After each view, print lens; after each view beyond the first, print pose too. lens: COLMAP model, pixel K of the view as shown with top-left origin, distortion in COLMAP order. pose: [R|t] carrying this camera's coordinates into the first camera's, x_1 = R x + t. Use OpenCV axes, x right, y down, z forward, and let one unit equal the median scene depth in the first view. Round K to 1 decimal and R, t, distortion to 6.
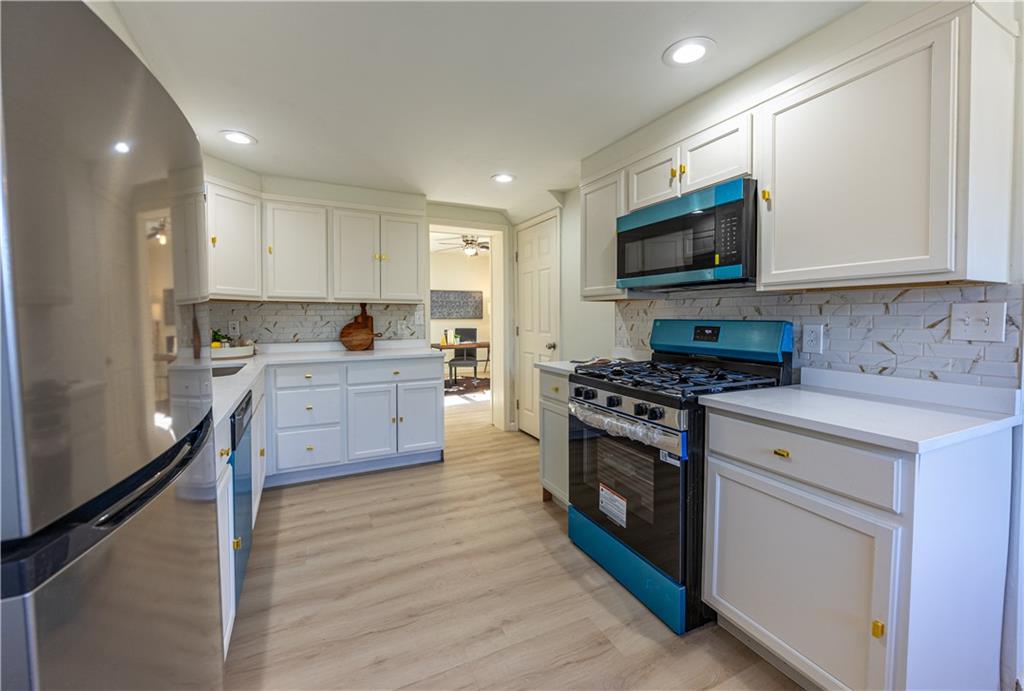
lens RADIAL K [[419.6, 0, 514.7], [0, 419.6, 325.1], [0, 0, 1]] dist [0.000345, -0.000007]
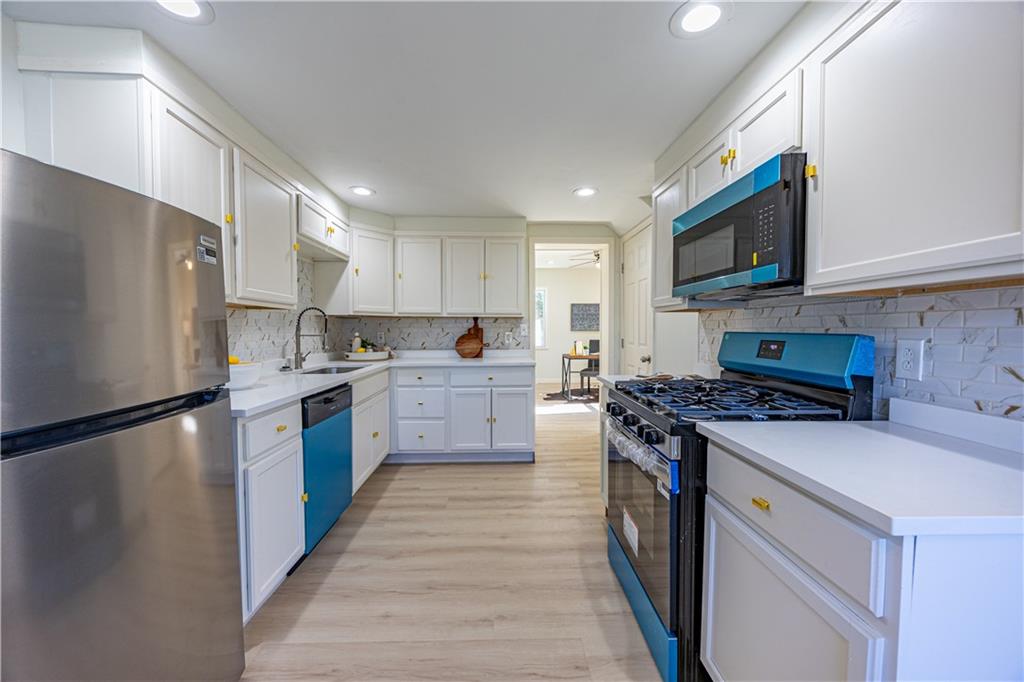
lens RADIAL K [[394.7, 0, 512.0], [0, 394.7, 341.0], [0, 0, 1]] dist [-0.001234, -0.000064]
pose [[0.910666, 0.012806, -0.412945, 0.270228], [-0.008141, 0.999882, 0.013055, -0.001952], [0.413063, -0.008527, 0.910663, 0.073997]]
